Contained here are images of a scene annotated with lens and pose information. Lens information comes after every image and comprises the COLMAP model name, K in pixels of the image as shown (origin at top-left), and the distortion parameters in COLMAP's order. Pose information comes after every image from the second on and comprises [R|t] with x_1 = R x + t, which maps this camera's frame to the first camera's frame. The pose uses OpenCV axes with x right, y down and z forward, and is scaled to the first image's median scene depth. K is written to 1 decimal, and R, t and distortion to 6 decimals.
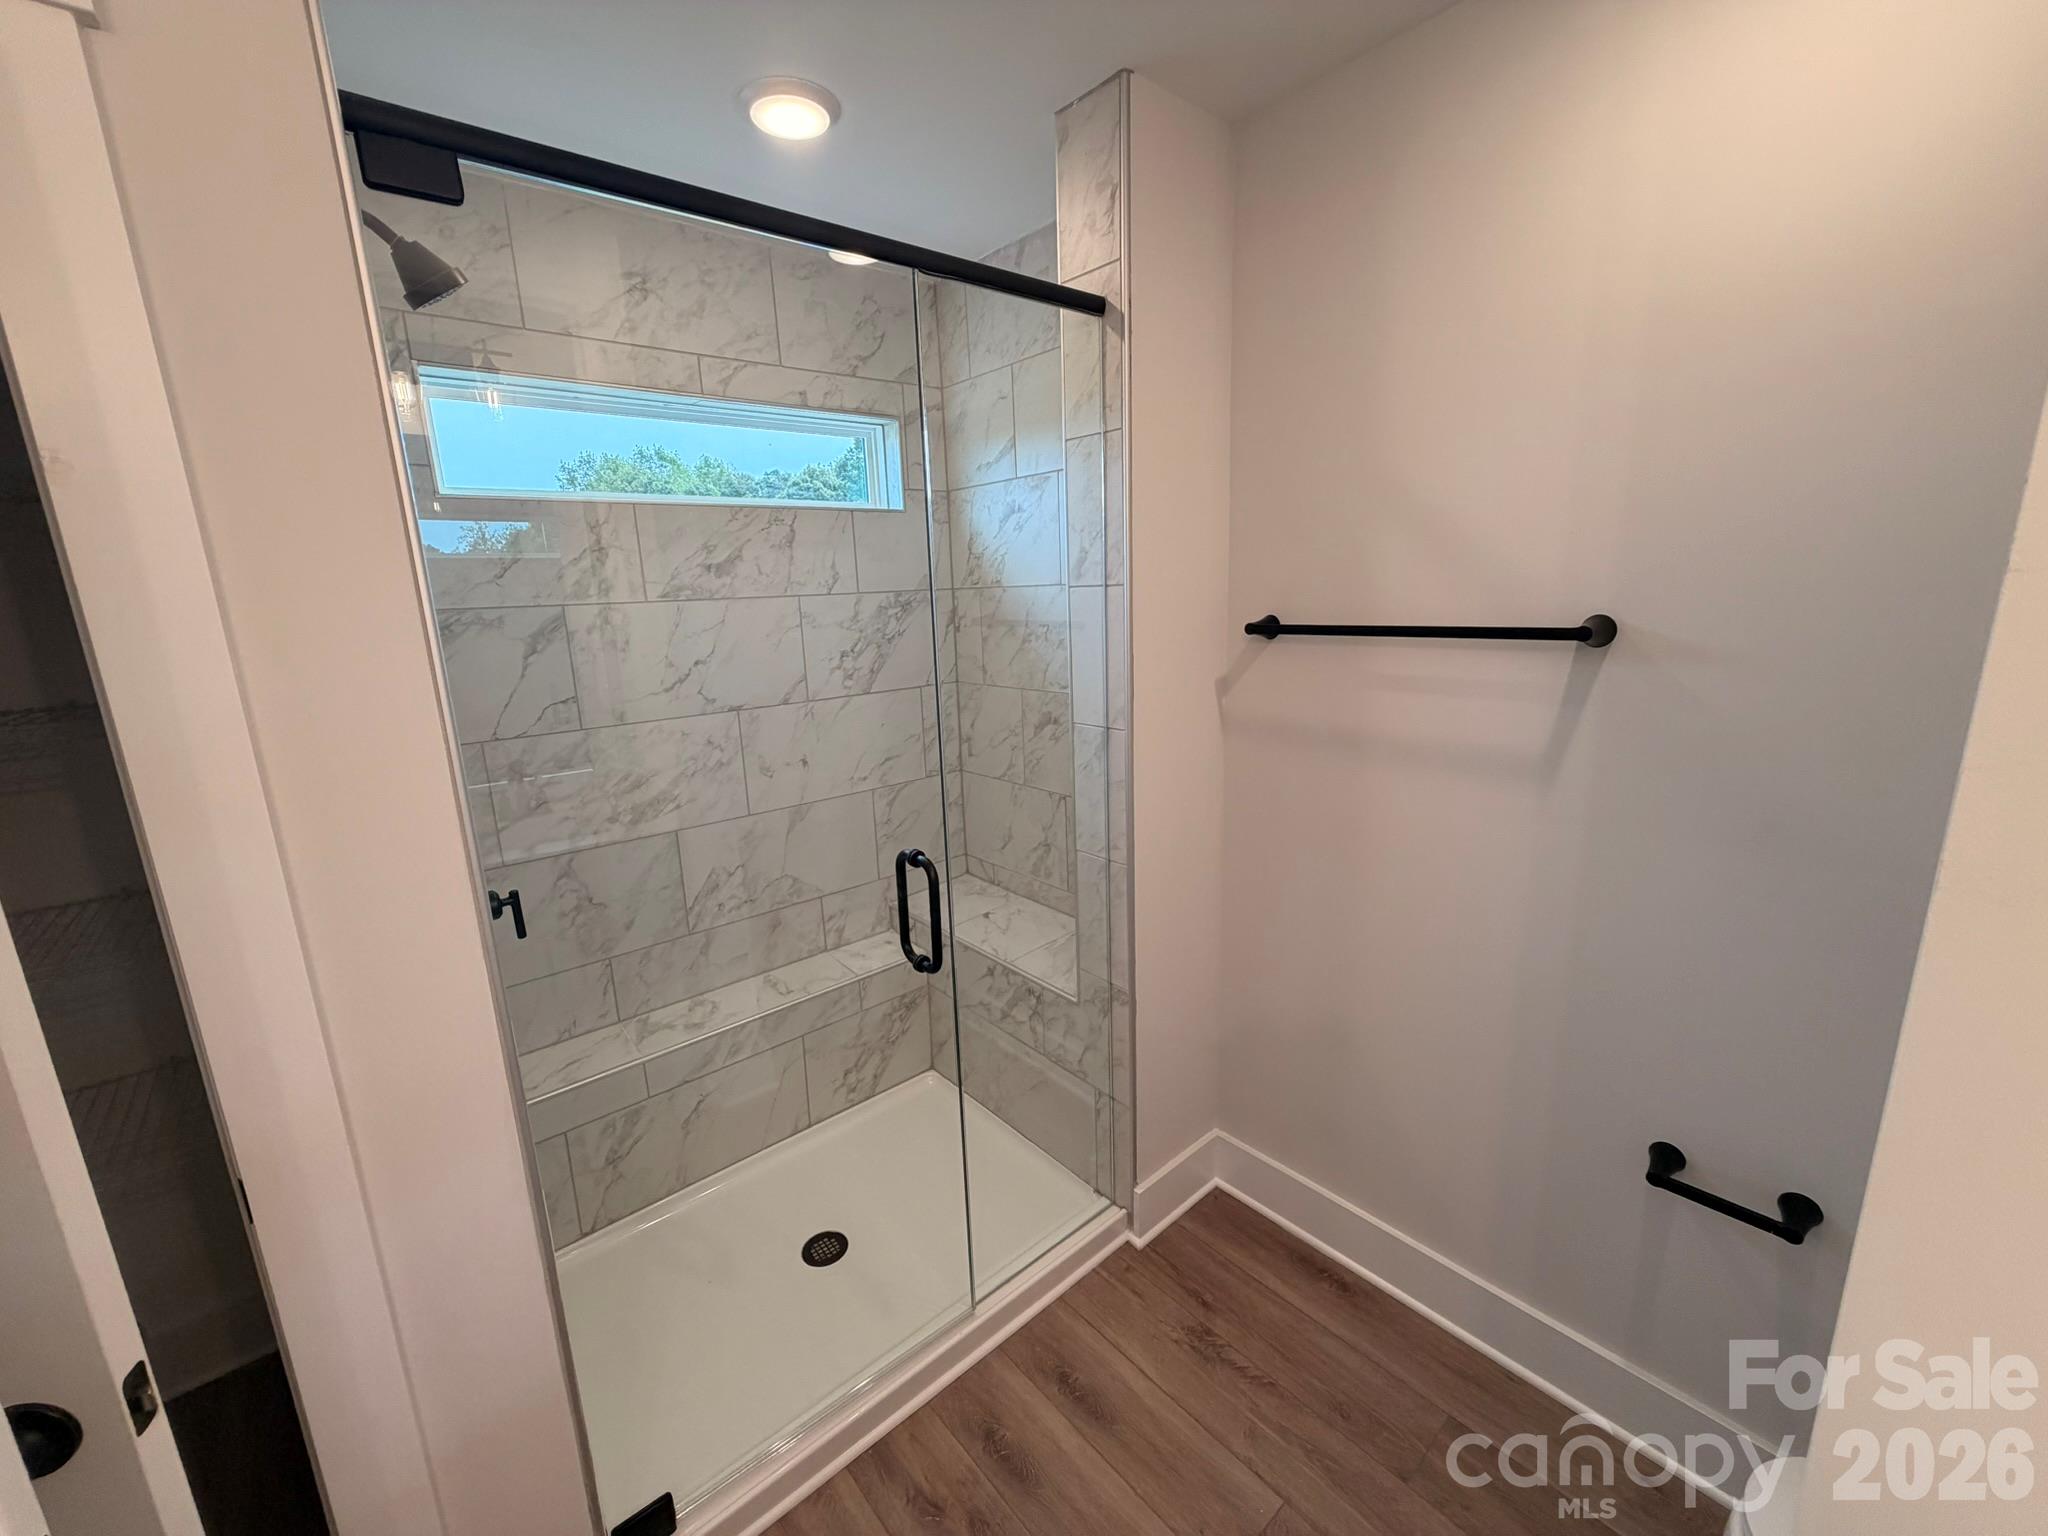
lens RADIAL K [[813.8, 0, 1017.2], [0, 813.8, 766.5], [0, 0, 1]] dist [-0.000060, 0.000384]
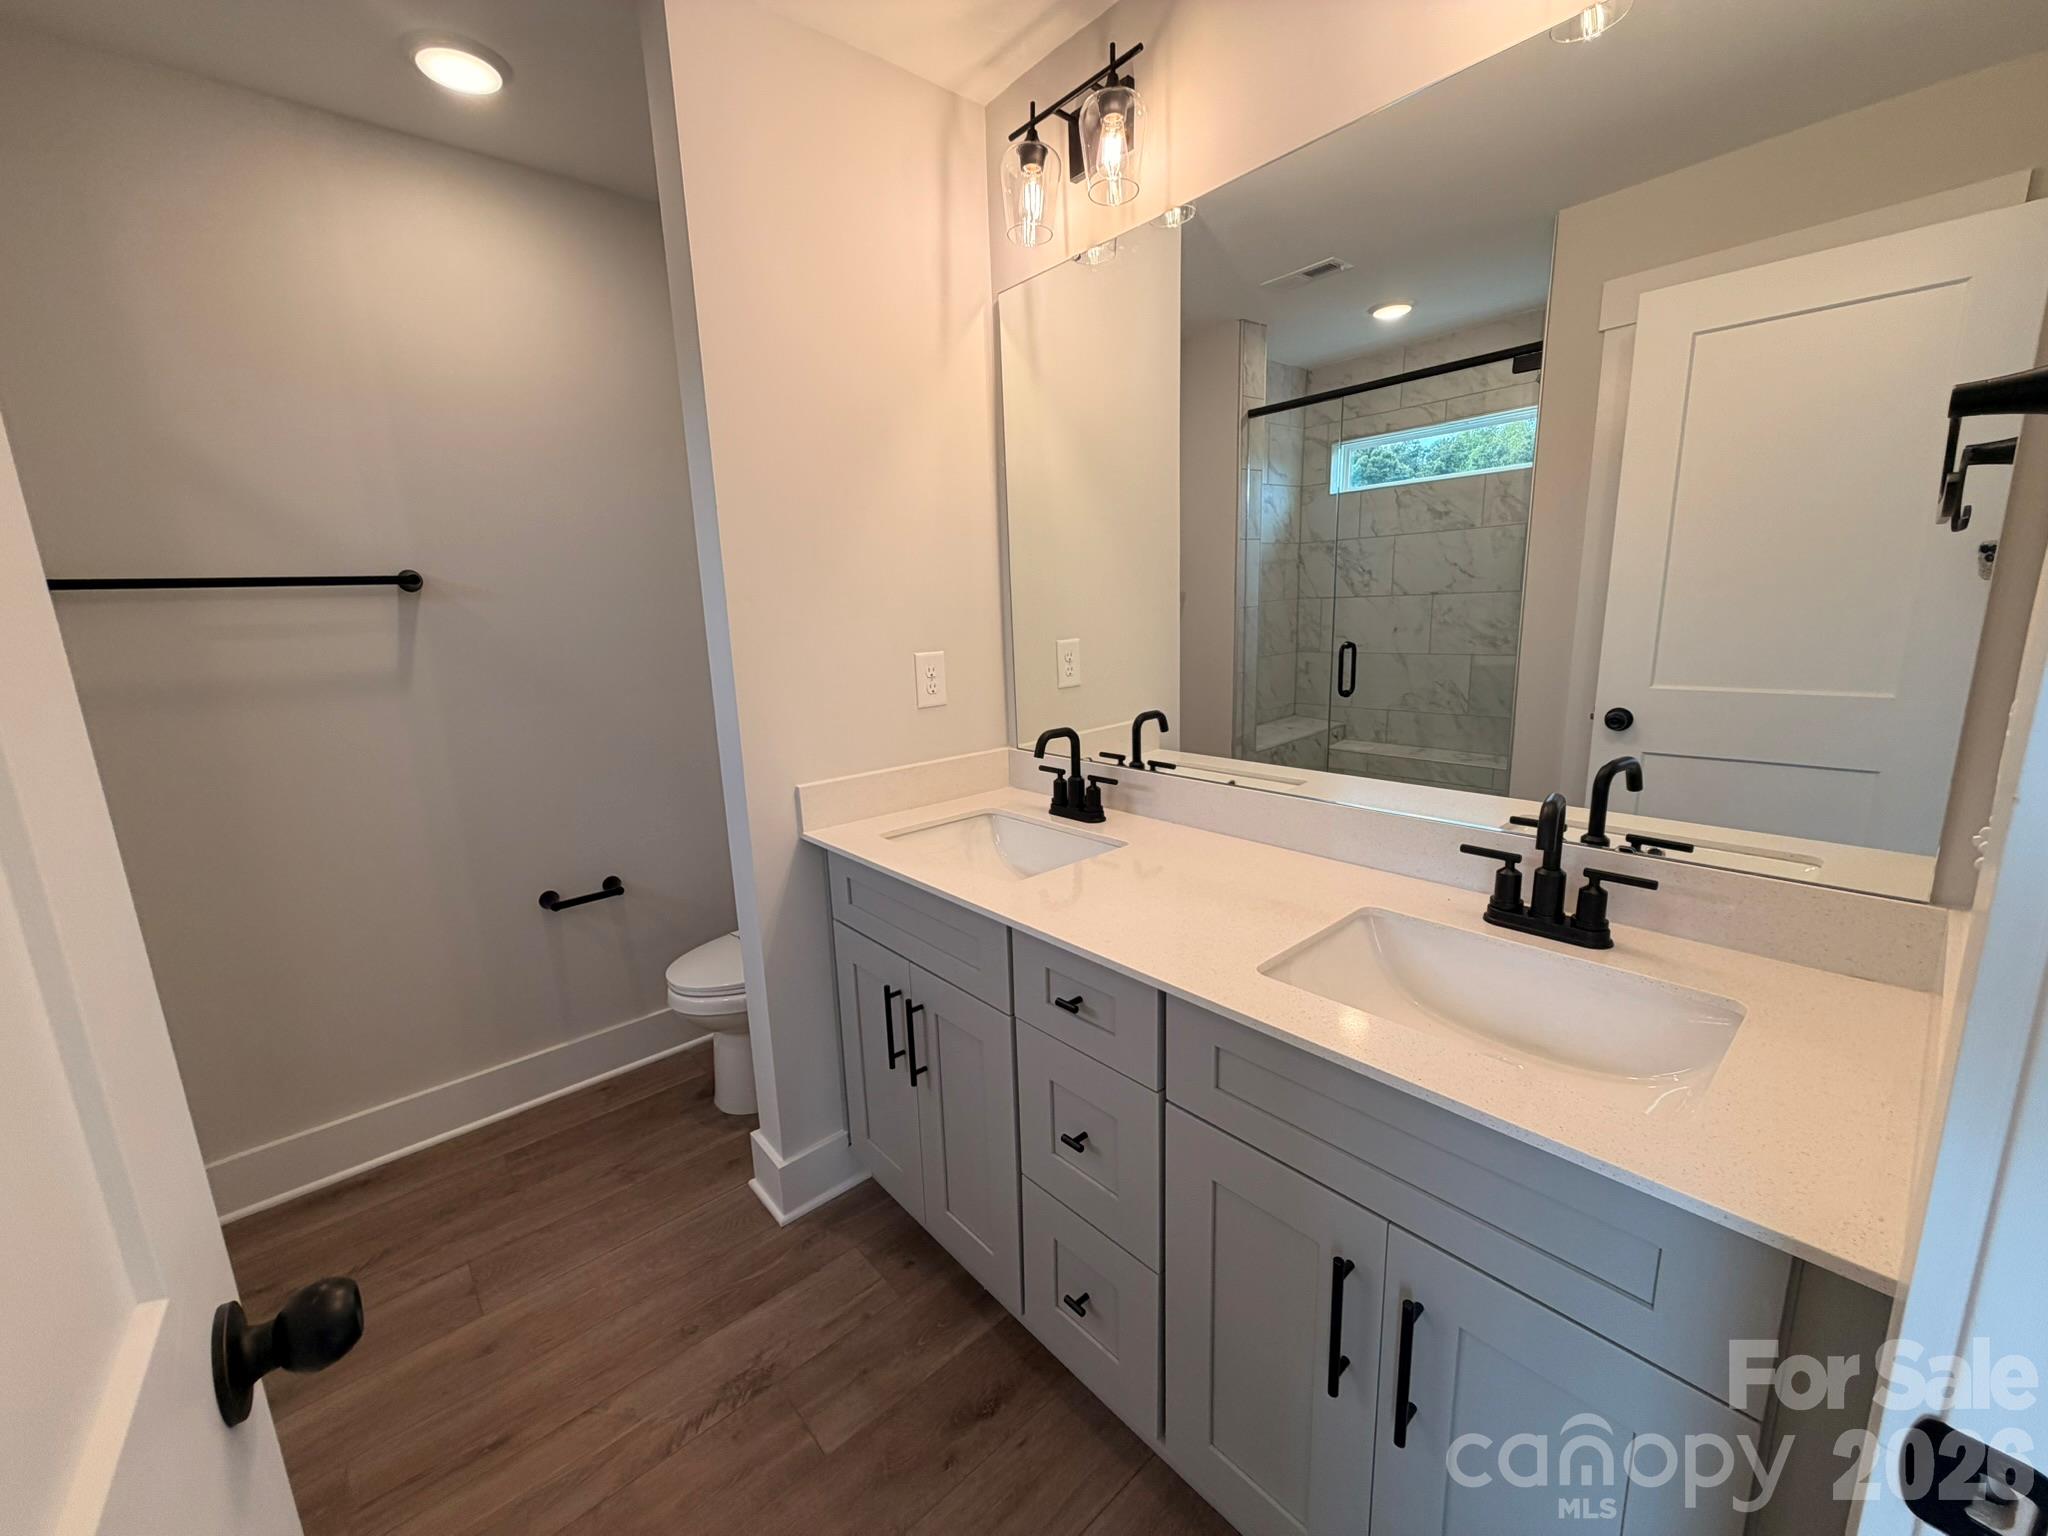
lens RADIAL K [[813.8, 0, 1017.2], [0, 813.8, 766.5], [0, 0, 1]] dist [-0.000060, 0.000384]
pose [[-0.013773, -0.168587, 0.985591, -0.549000], [0.256297, 0.952159, 0.166450, 0.129313], [-0.966500, 0.254896, 0.030094, -0.031740]]
